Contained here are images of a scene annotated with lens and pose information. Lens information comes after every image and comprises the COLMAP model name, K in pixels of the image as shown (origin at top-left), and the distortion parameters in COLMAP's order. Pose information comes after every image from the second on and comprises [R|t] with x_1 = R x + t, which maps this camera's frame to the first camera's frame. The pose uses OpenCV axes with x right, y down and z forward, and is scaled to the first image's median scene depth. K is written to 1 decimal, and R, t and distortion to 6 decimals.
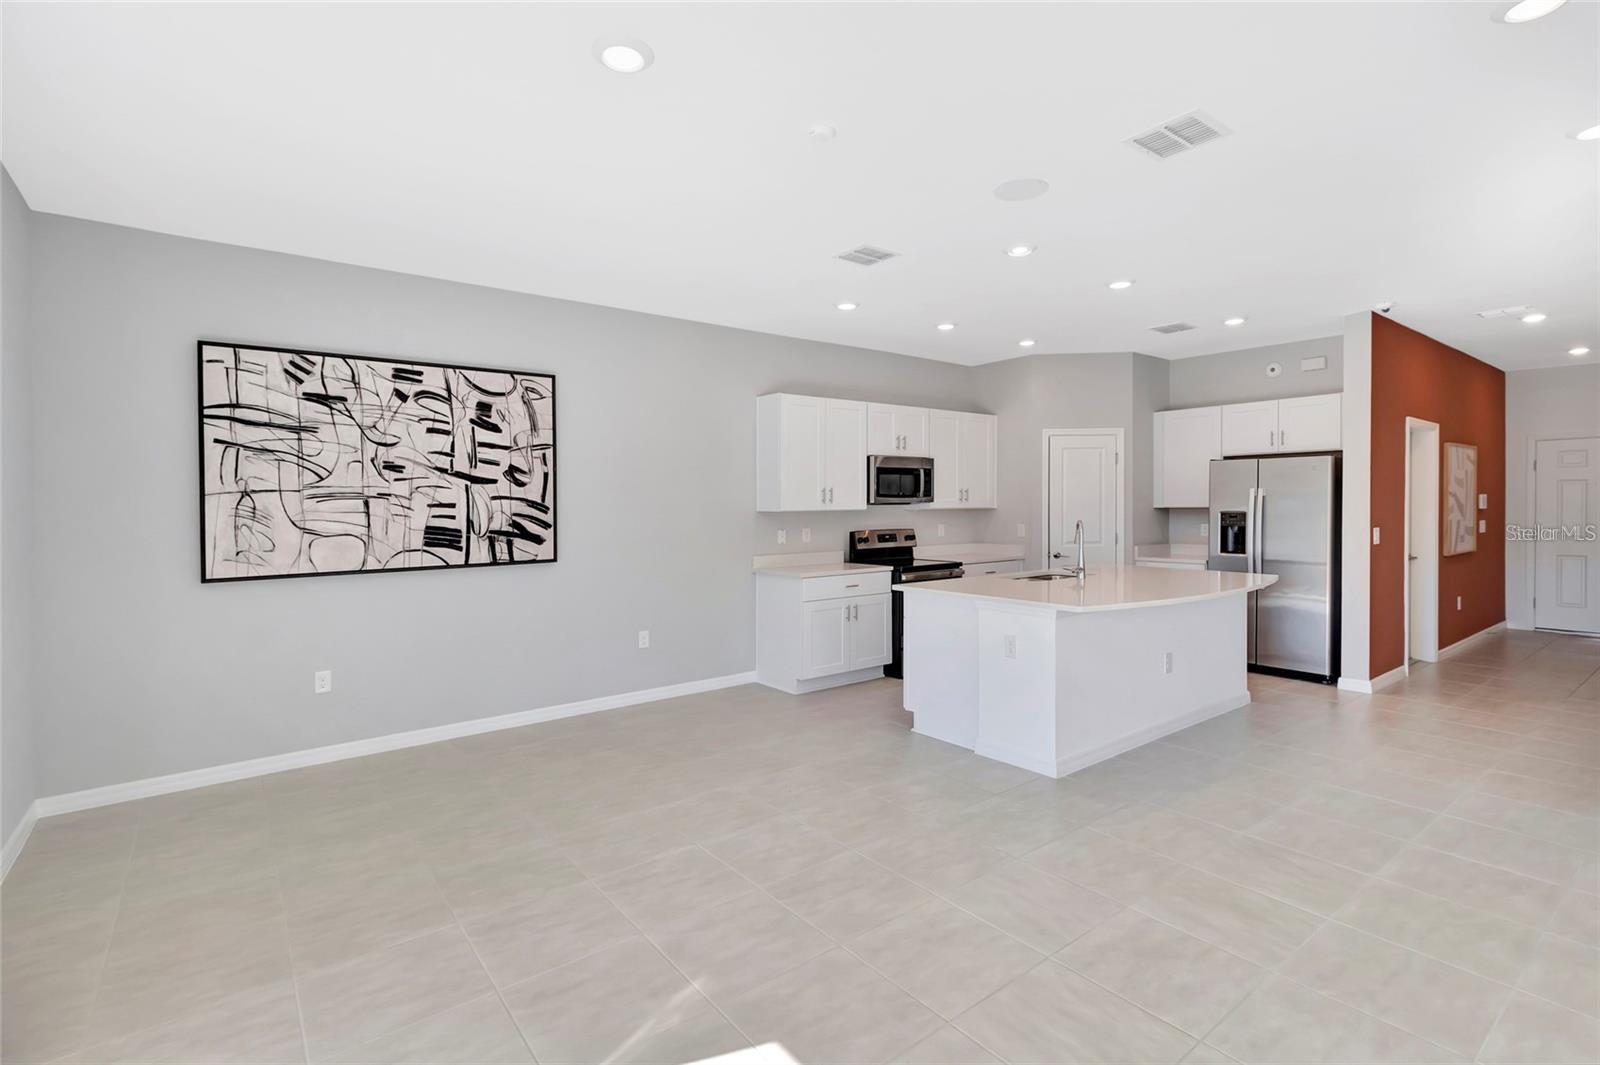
lens RADIAL K [[748.0, 0, 797.1], [0, 748.0, 515.5], [0, 0, 1]] dist [0.002591, 0.001138]
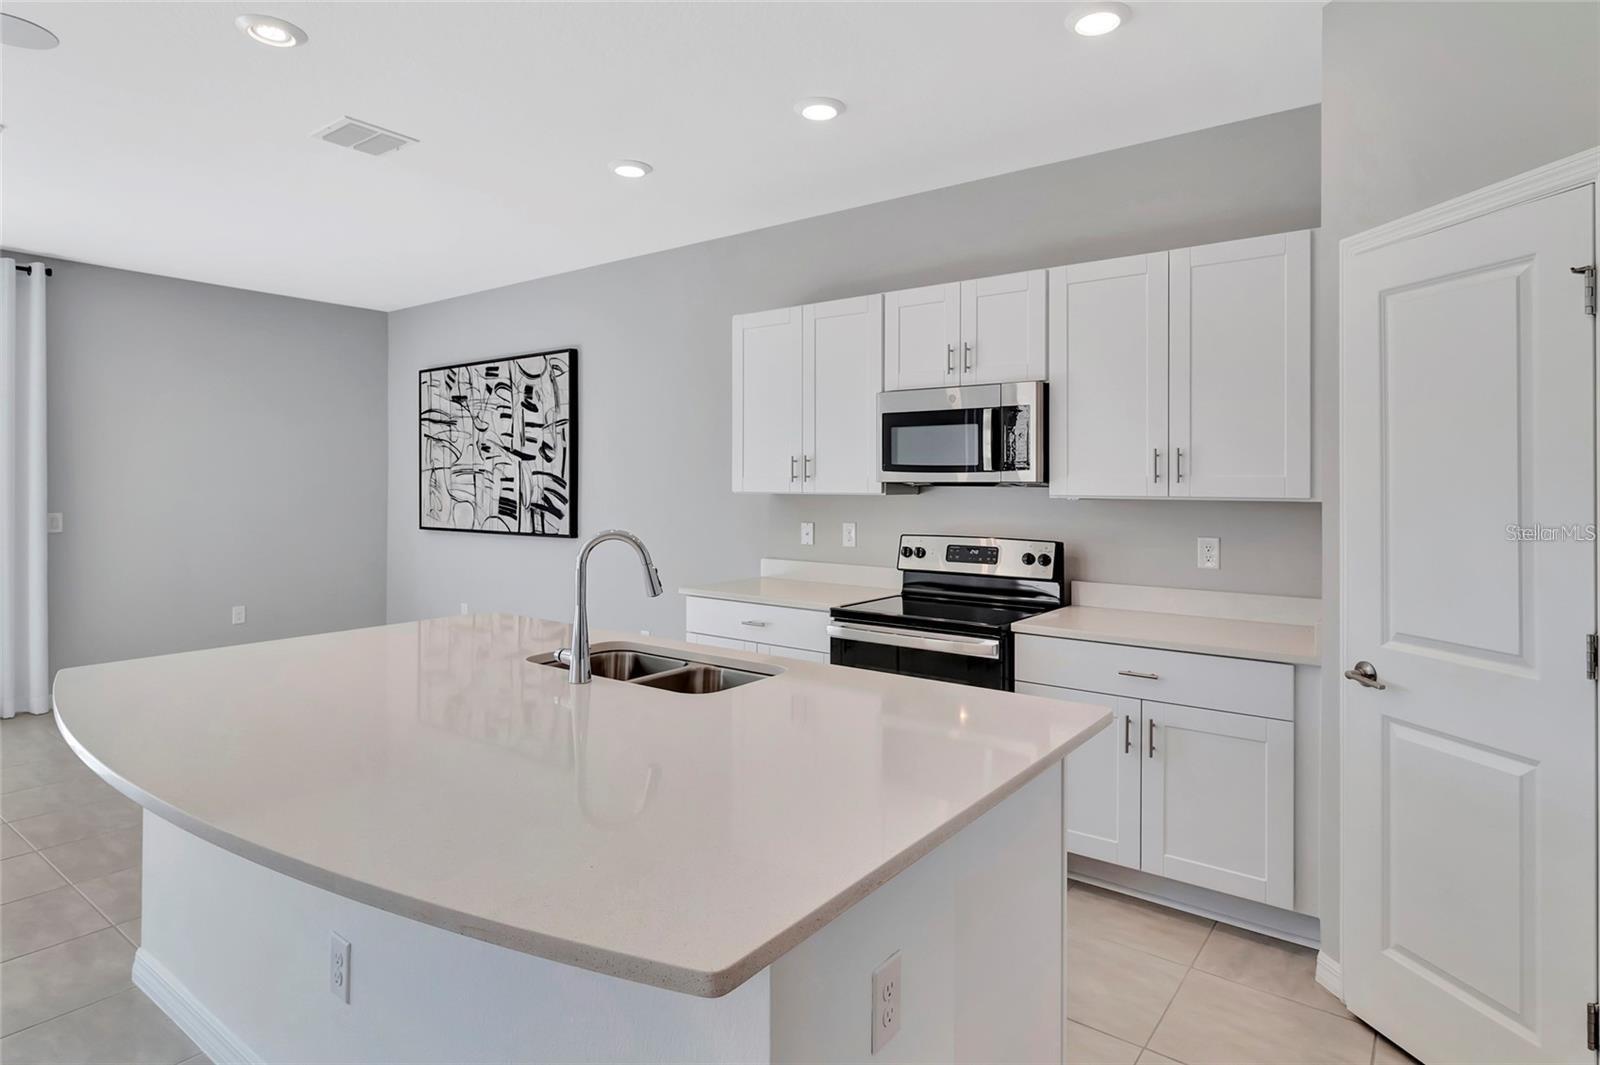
lens RADIAL K [[868.7, 0, 819.8], [0, 868.7, 467.0], [0, 0, 1]] dist [-0.000963, 0.000797]
pose [[0.268165, -0.006435, -0.963351, 0.762457], [-0.021006, 0.999701, -0.012525, -0.021100], [0.963144, 0.023595, 0.267950, 0.889648]]
